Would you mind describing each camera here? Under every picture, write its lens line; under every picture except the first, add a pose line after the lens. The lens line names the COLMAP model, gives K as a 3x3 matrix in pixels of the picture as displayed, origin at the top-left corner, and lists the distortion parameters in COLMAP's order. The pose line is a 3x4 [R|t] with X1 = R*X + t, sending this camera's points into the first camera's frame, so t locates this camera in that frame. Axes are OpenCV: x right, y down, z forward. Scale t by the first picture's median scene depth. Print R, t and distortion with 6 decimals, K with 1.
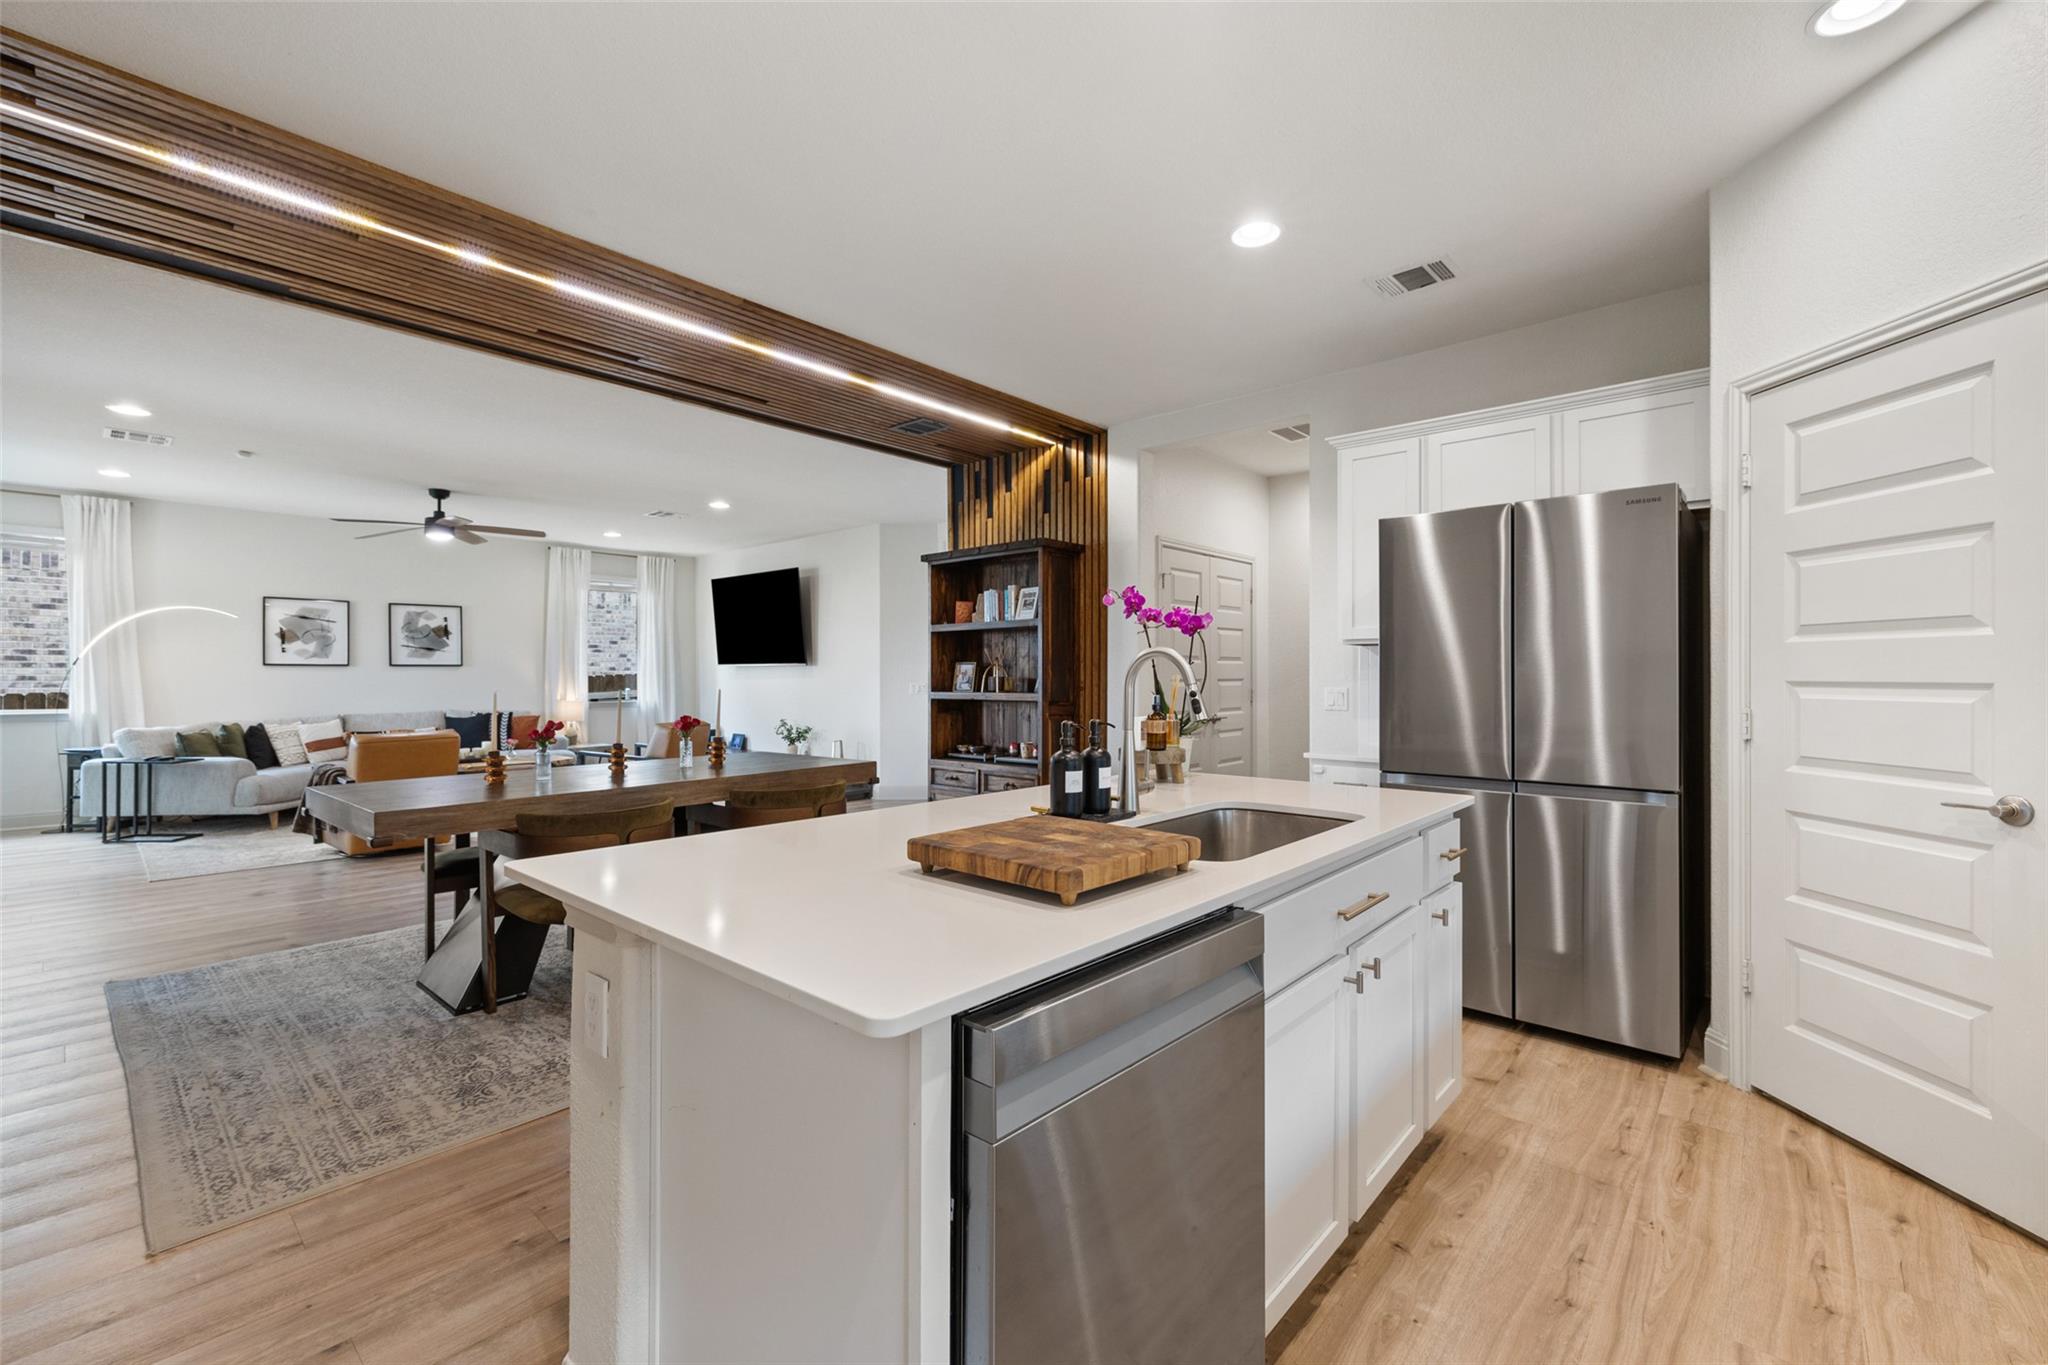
lens RADIAL K [[860.0, 0, 1024.8], [0, 860.0, 675.0], [0, 0, 1]] dist [-0.000555, -0.000068]
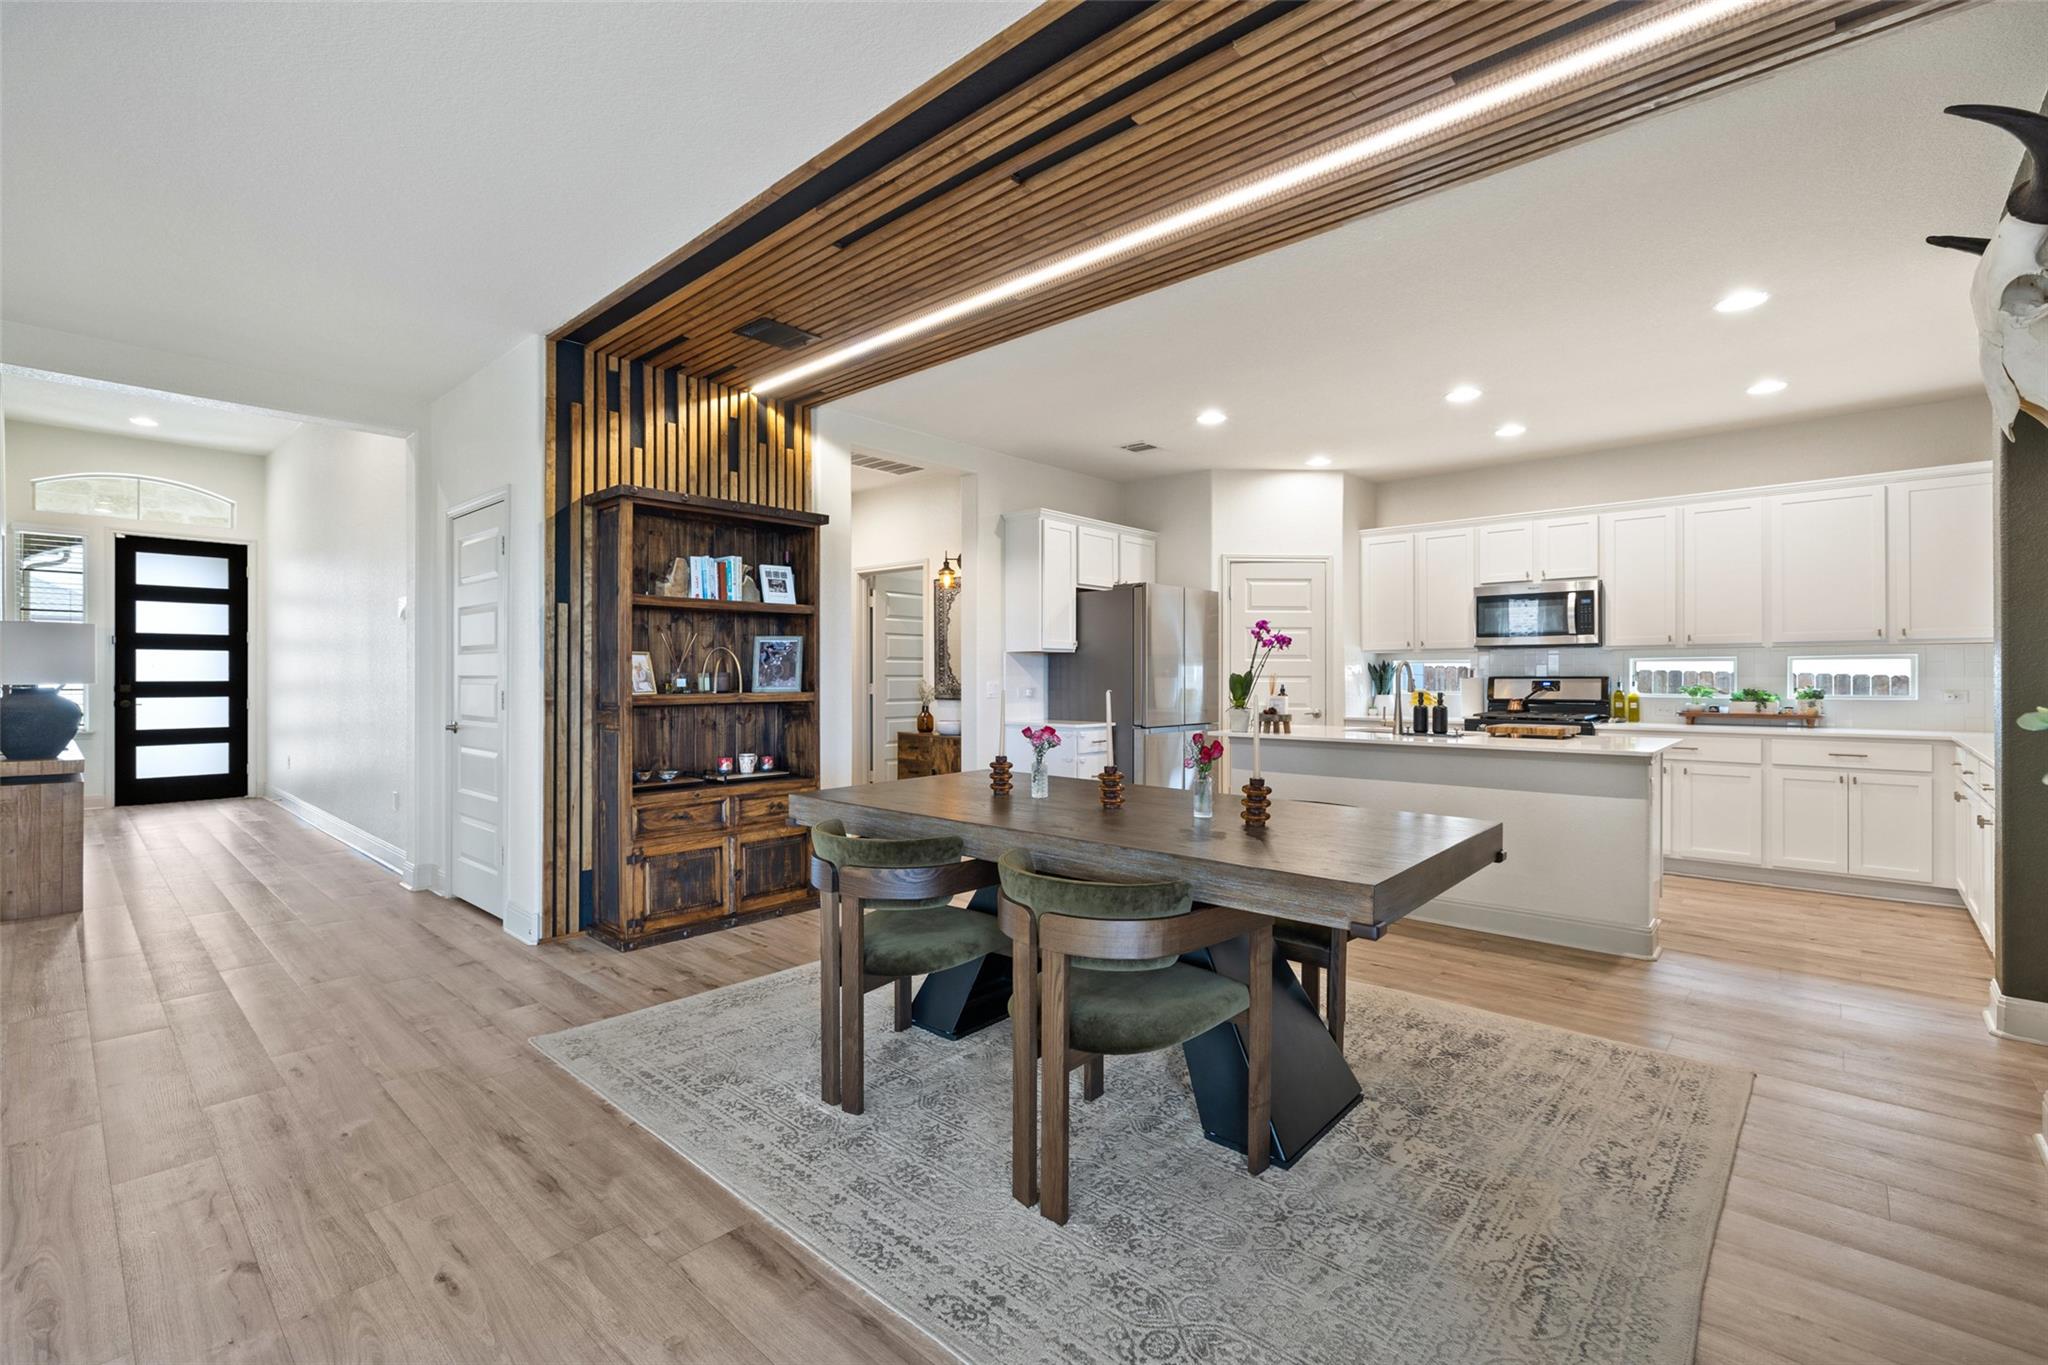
lens RADIAL K [[897.9, 0, 1031.4], [0, 897.9, 674.7], [0, 0, 1]] dist [-0.003275, -0.000271]
pose [[0.004964, 0.000799, 0.999987, -0.587757], [-0.002796, 0.999996, -0.000785, 0.002672], [-0.999984, -0.002793, 0.004966, 0.513187]]
